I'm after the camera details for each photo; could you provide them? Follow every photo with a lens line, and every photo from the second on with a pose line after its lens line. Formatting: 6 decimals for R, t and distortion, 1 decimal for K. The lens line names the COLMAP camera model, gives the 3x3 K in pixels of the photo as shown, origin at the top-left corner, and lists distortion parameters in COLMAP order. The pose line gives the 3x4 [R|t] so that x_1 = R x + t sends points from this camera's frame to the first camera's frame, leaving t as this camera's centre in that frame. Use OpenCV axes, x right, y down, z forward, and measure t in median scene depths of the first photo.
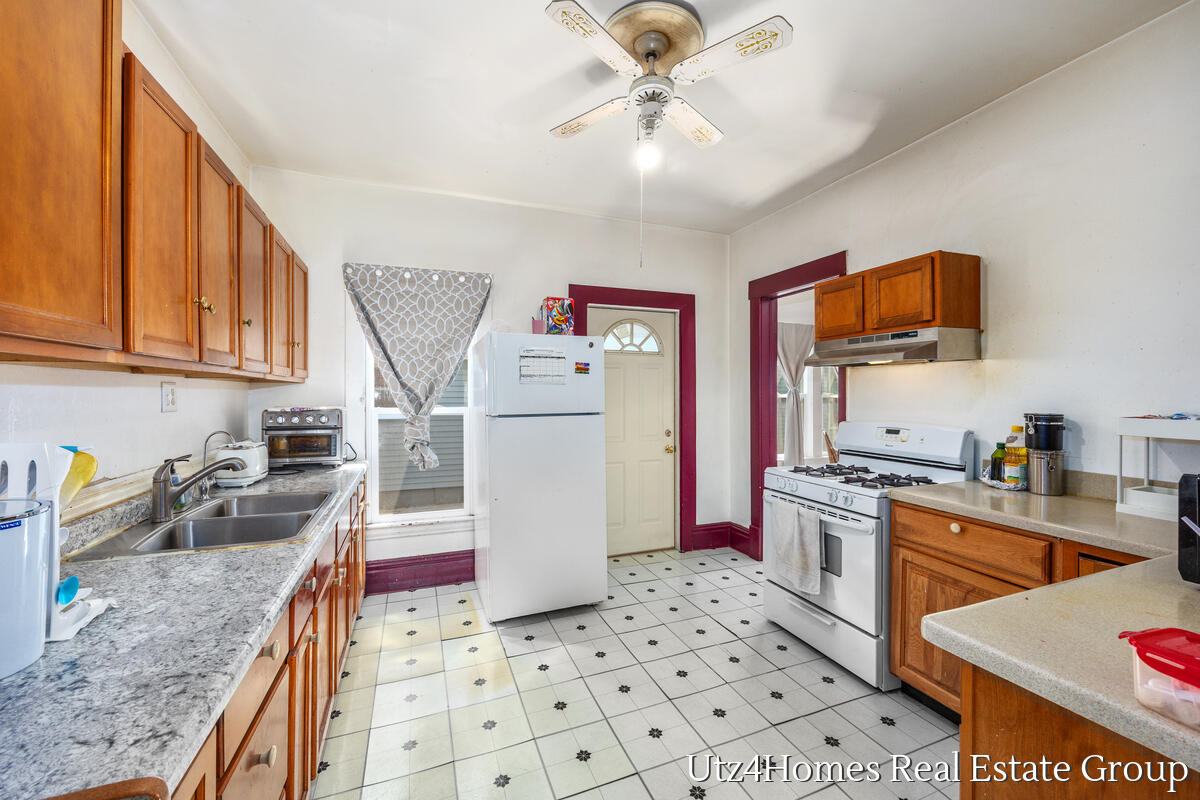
lens RADIAL K [[481.5, 0, 608.3], [0, 481.5, 394.9], [0, 0, 1]] dist [-0.000988, 0.000061]
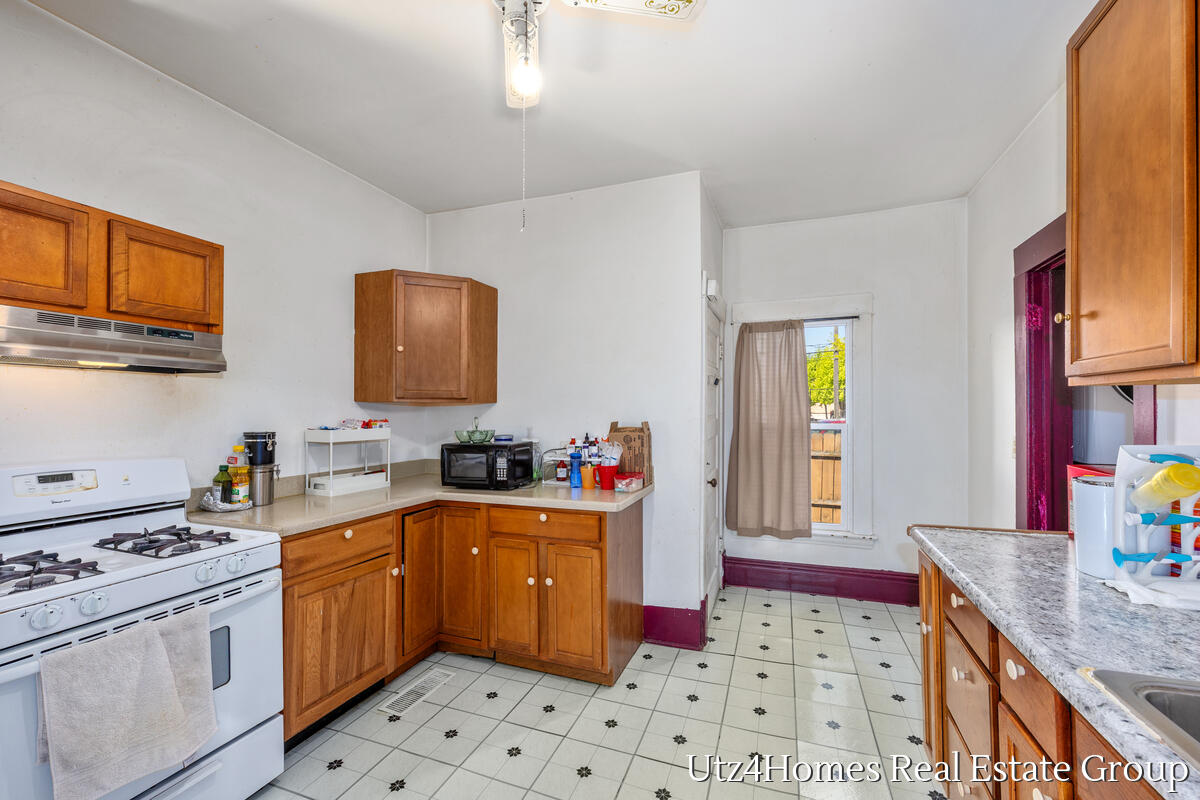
lens RADIAL K [[481.5, 0, 607.8], [0, 481.5, 408.0], [0, 0, 1]] dist [-0.000988, 0.000061]
pose [[-0.744205, 0.007304, 0.667912, -0.386865], [0.006976, 0.999971, -0.003164, -0.005369], [-0.667915, 0.002305, -0.744234, 1.175250]]
